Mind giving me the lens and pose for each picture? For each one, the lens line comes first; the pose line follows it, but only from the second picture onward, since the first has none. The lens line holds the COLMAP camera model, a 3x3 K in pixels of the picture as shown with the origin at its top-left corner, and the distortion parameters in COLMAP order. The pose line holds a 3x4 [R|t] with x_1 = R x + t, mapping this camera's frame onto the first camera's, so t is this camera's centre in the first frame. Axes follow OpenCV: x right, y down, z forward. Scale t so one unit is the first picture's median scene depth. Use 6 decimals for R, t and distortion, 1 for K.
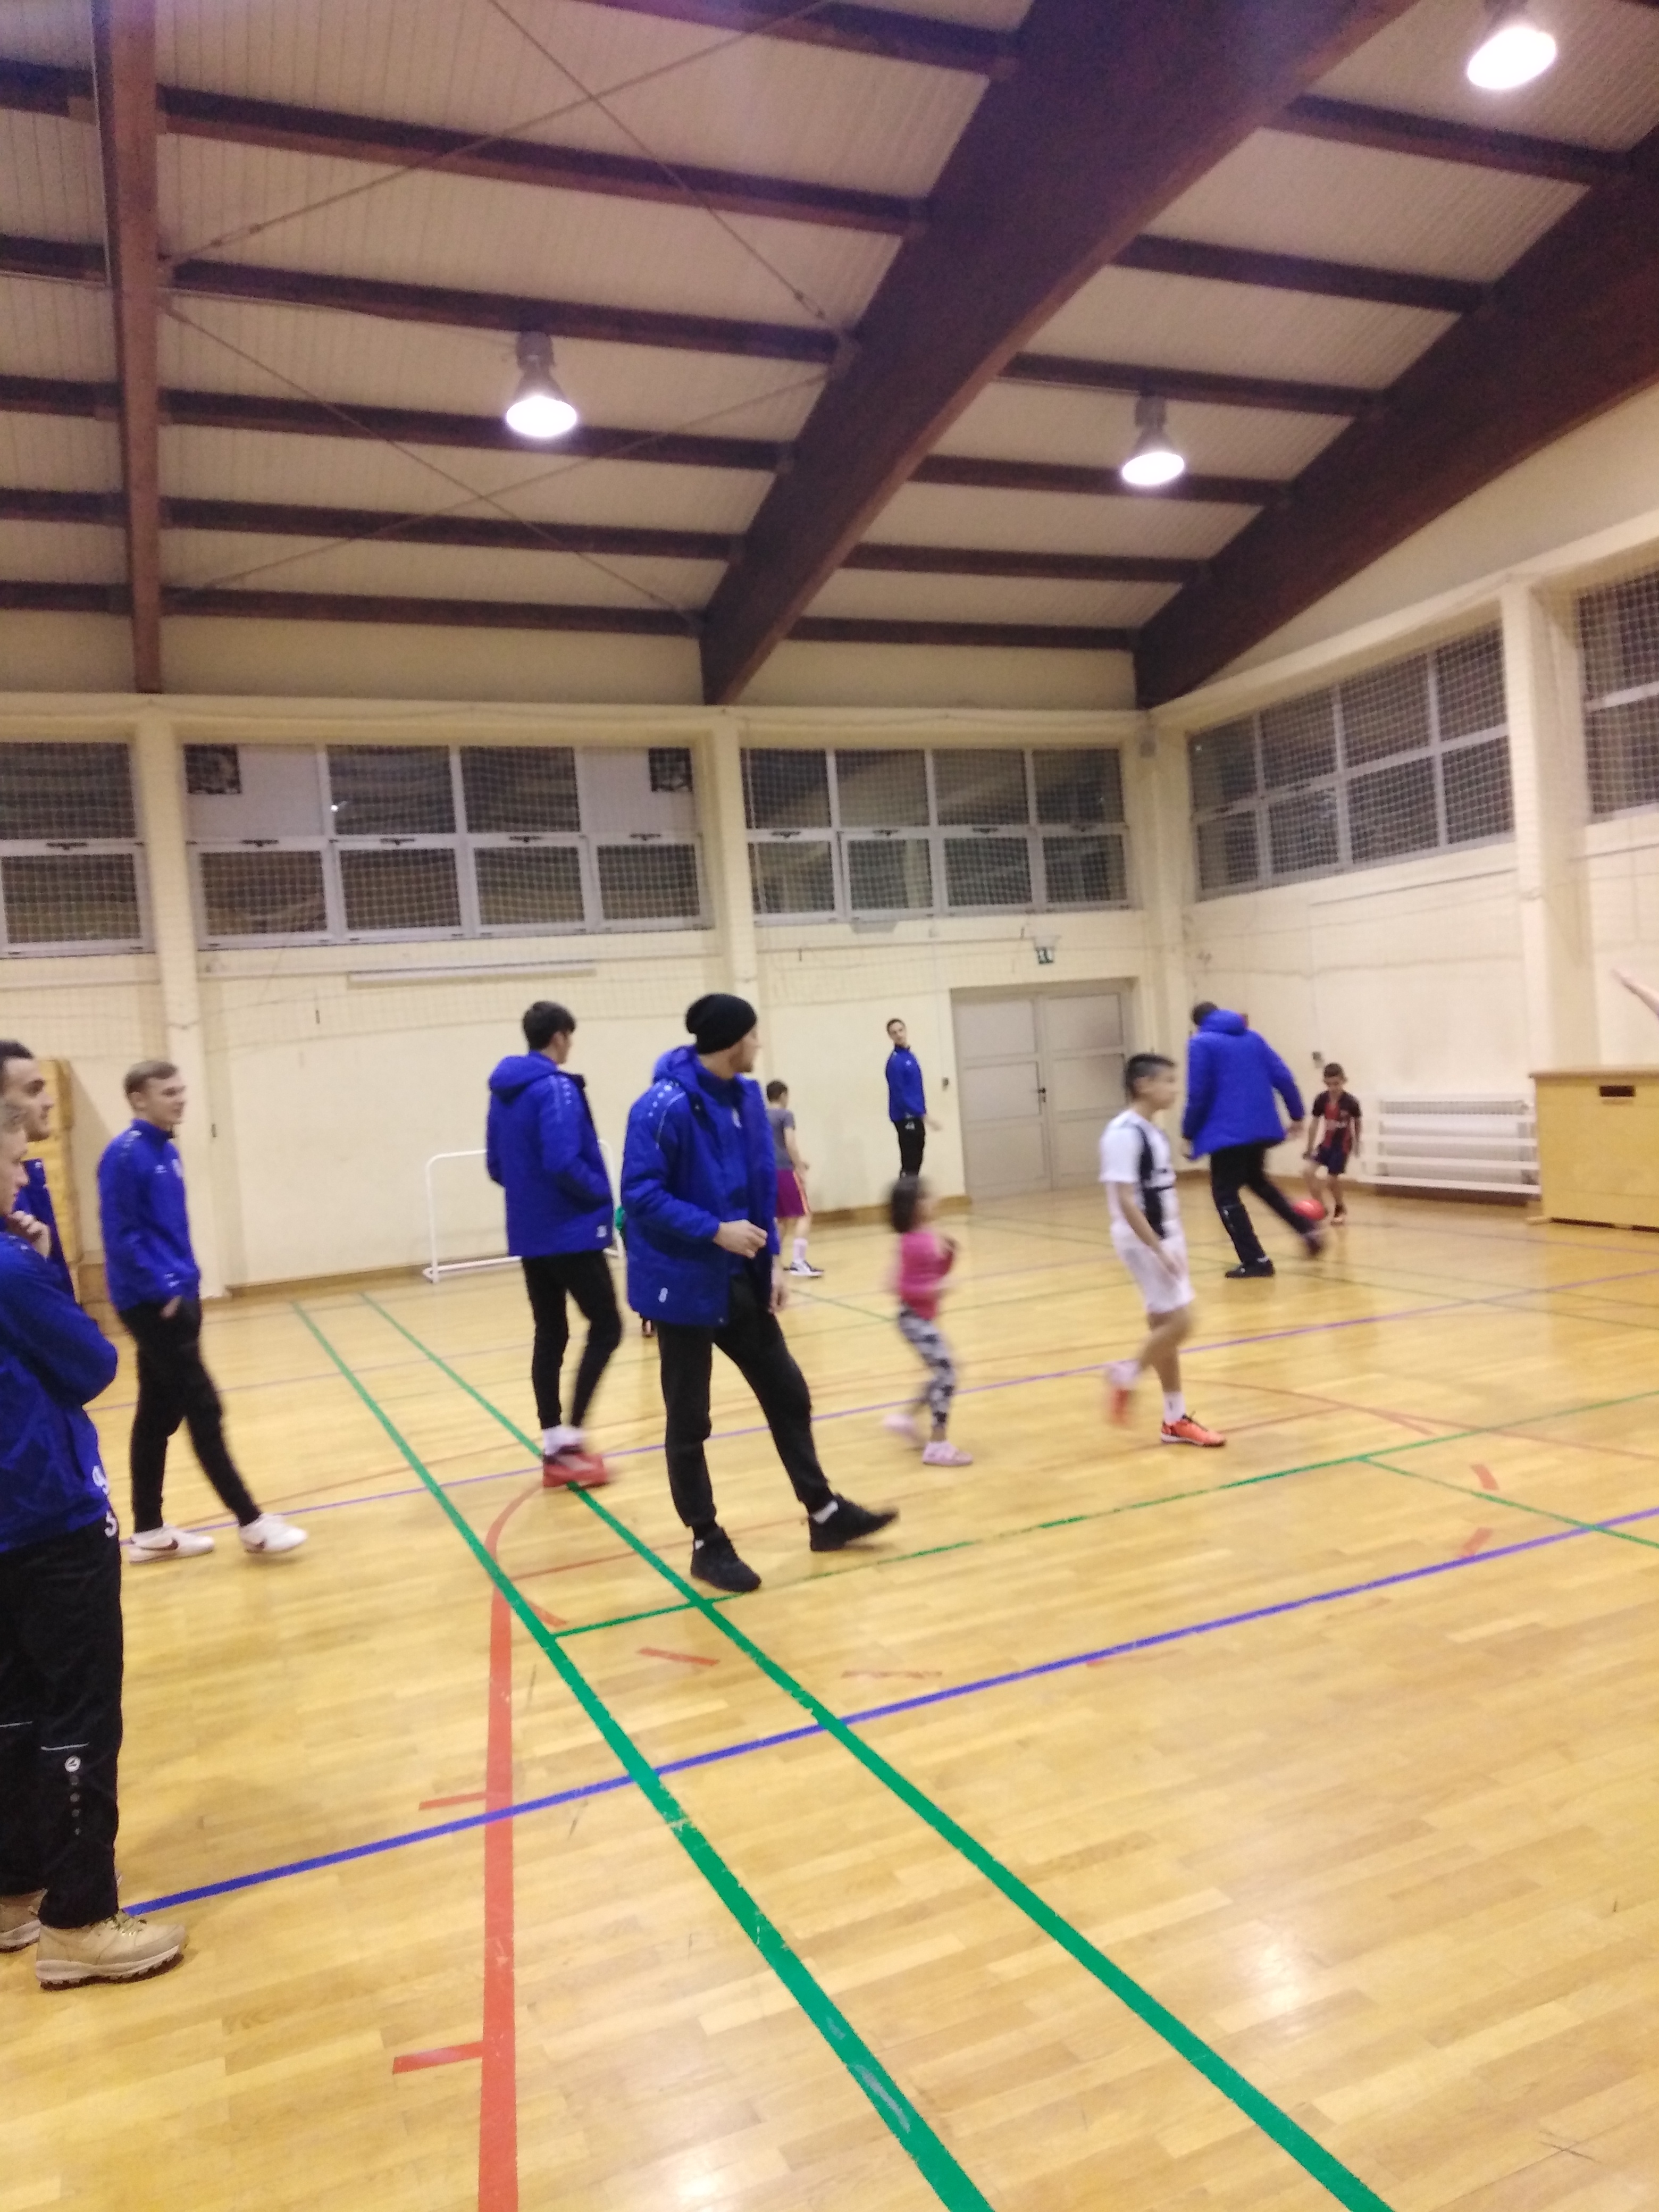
lens RADIAL K [[1583.1, 0, 838.8], [0, 1583.1, 1104.1], [0, 0, 1]] dist [0.068066, -0.041224]
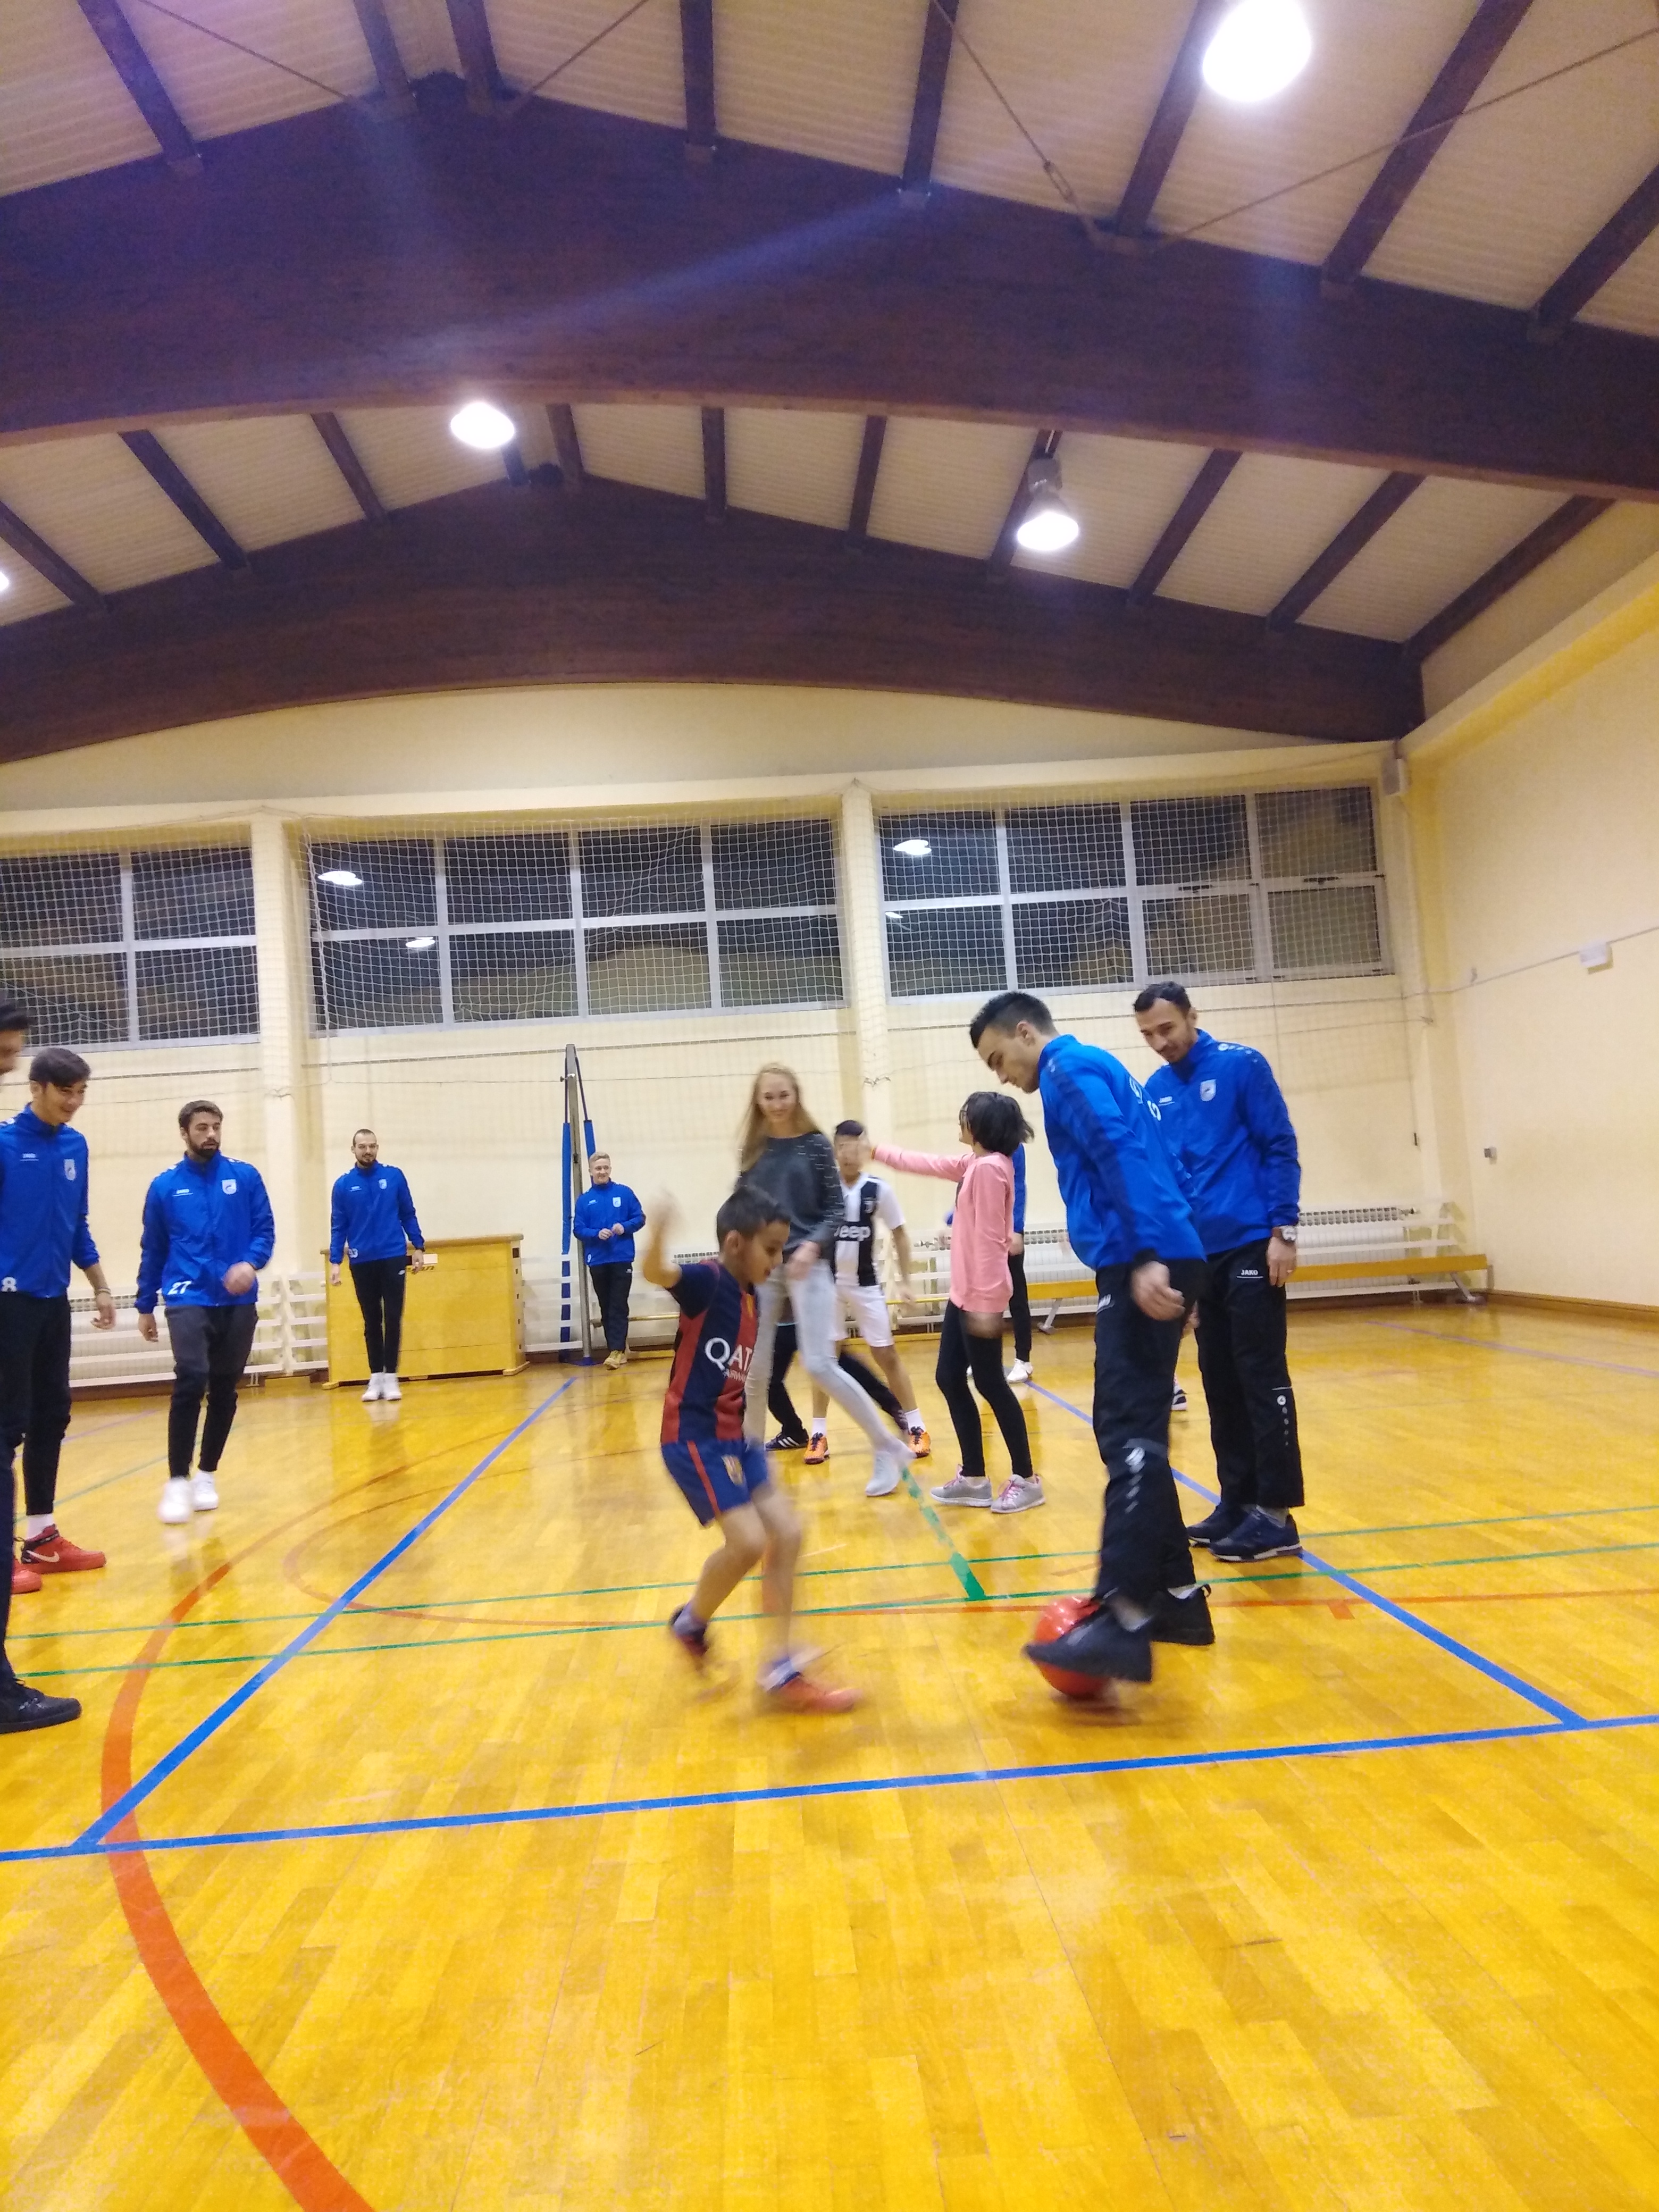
lens RADIAL K [[1583.1, 0, 839.2], [0, 1583.1, 1106.3], [0, 0, 1]] dist [0.068066, -0.041224]
pose [[0.383006, 0.102823, 0.918005, -0.394775], [0.071104, 0.987556, -0.140279, 0.055216], [-0.921005, 0.119002, 0.370929, 0.230681]]
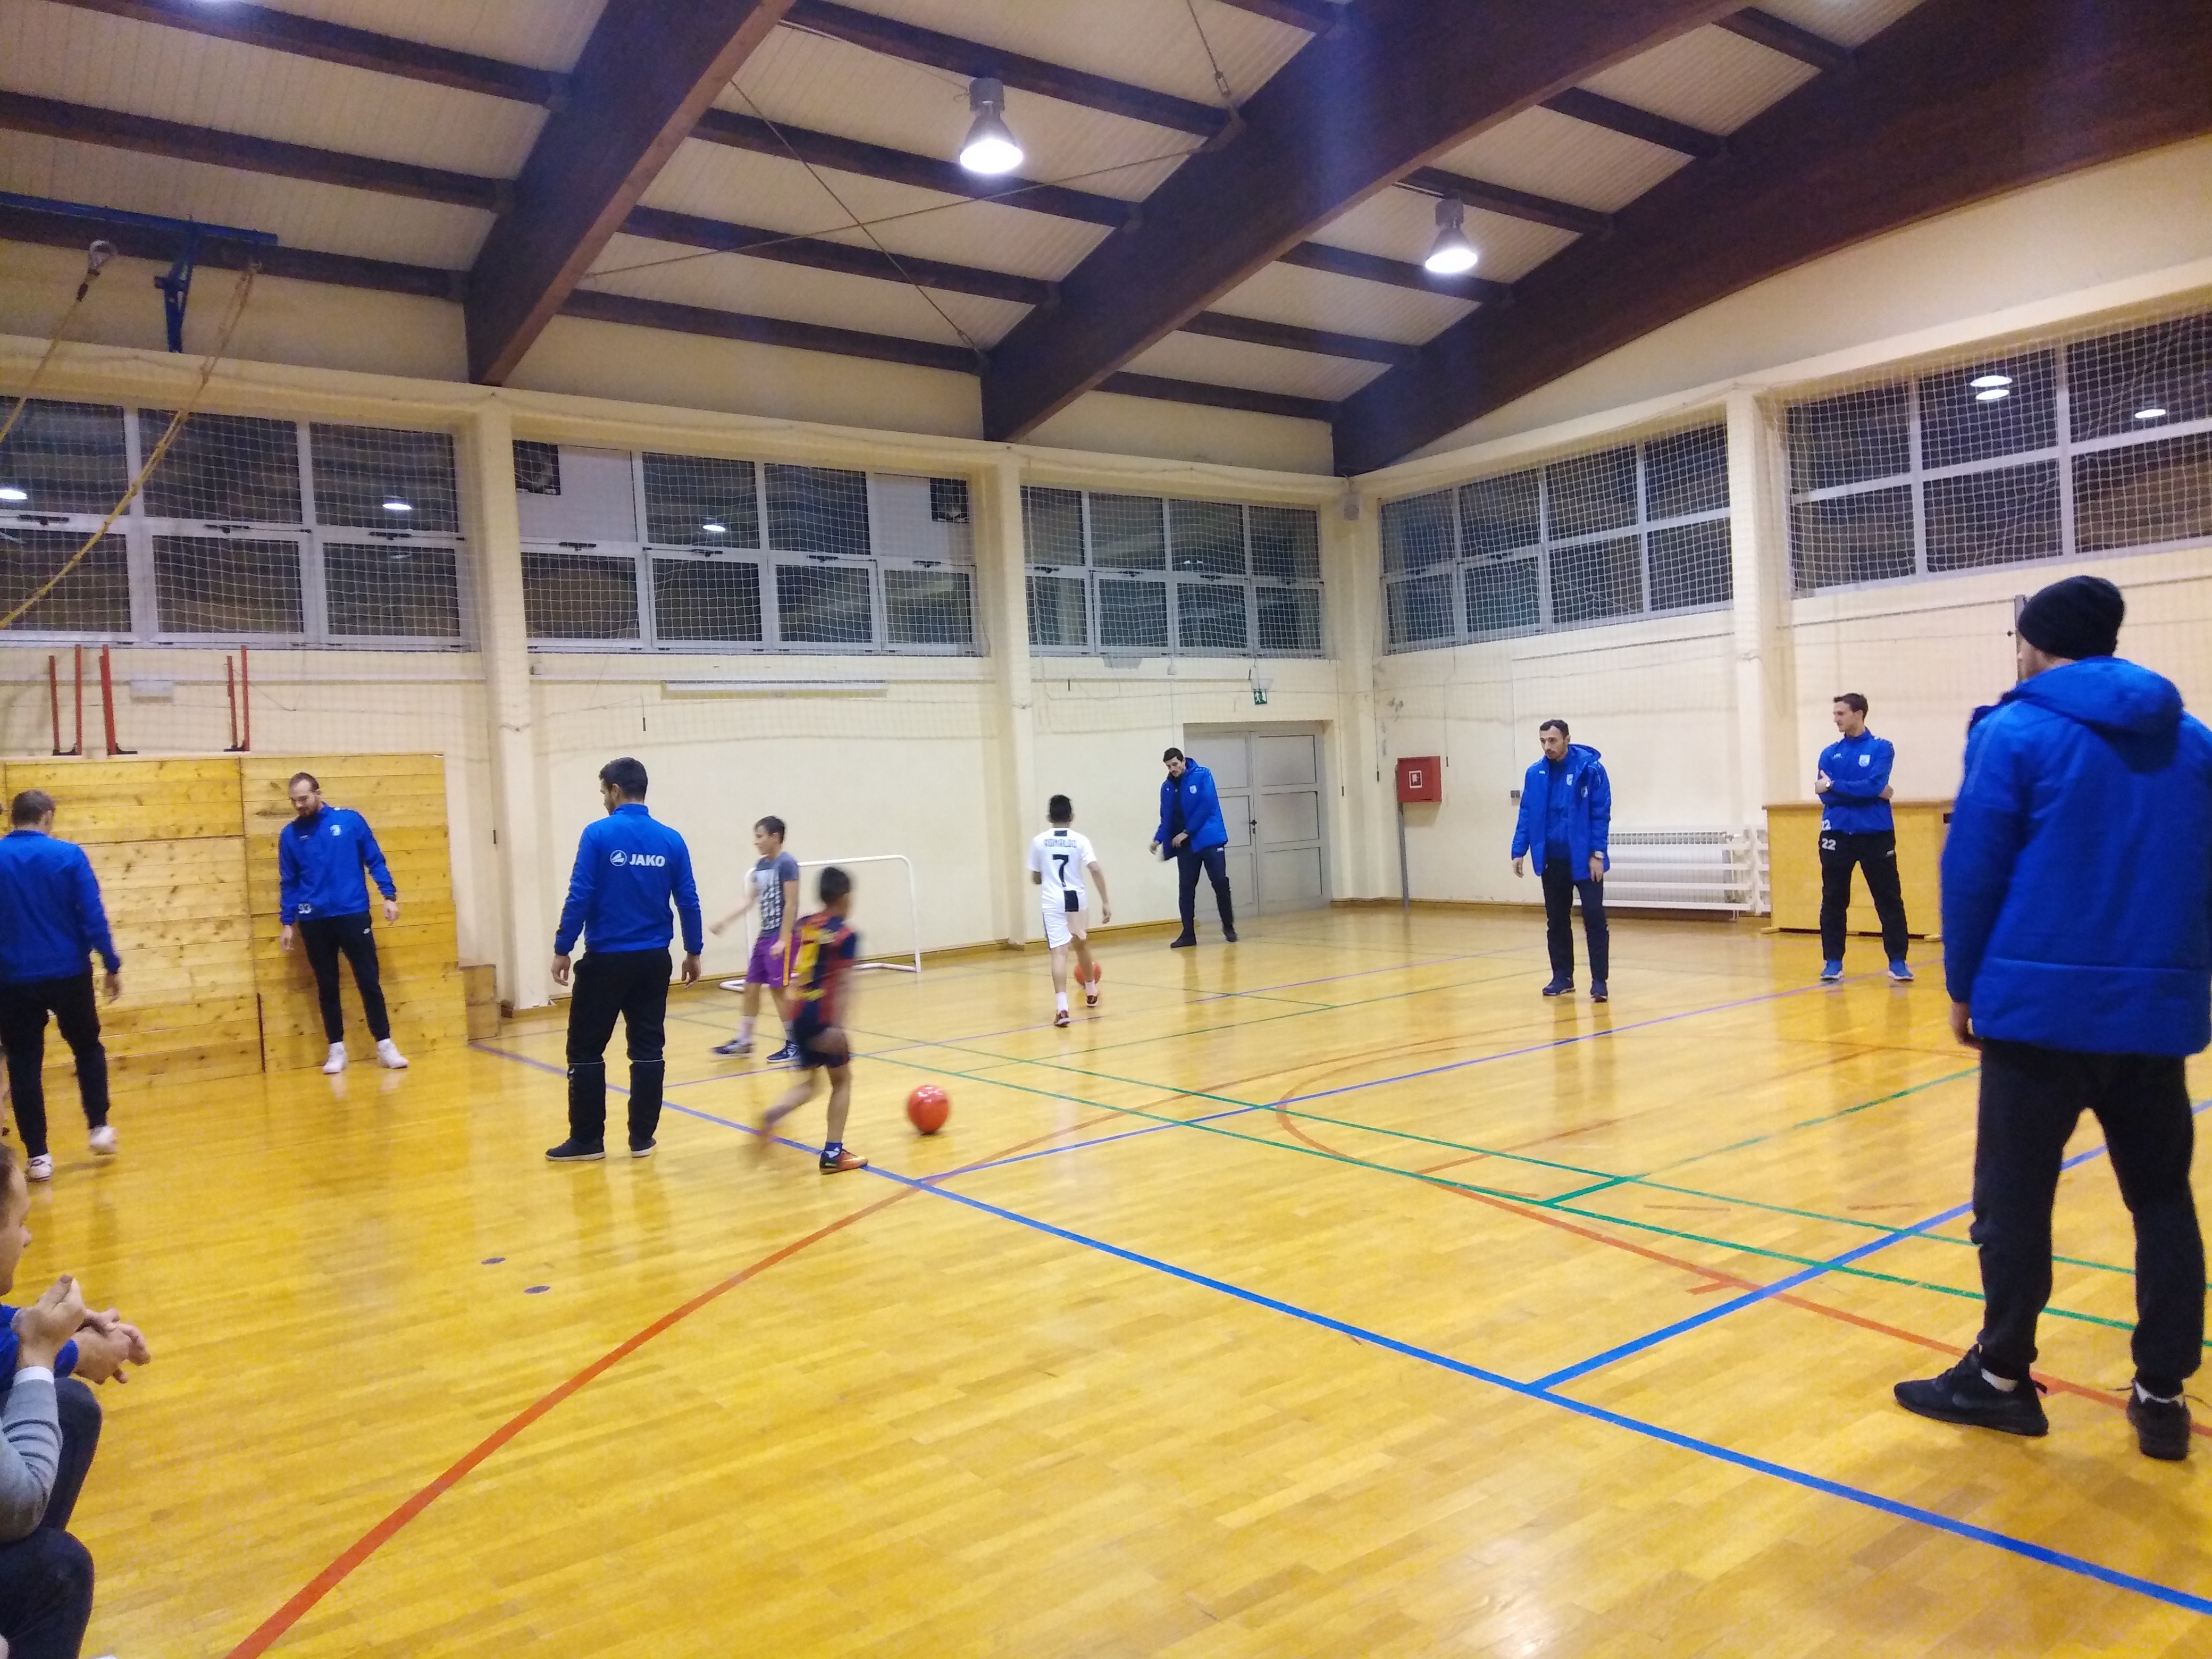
lens RADIAL K [[1583.1, 0, 1135.4], [0, 1583.1, 834.5], [0, 0, 1]] dist [0.068066, -0.041224]
pose [[0.972651, 0.019238, 0.231474, -0.257667], [-0.015031, 0.999688, -0.019925, 0.029039], [-0.231785, 0.015901, 0.972637, -0.033123]]
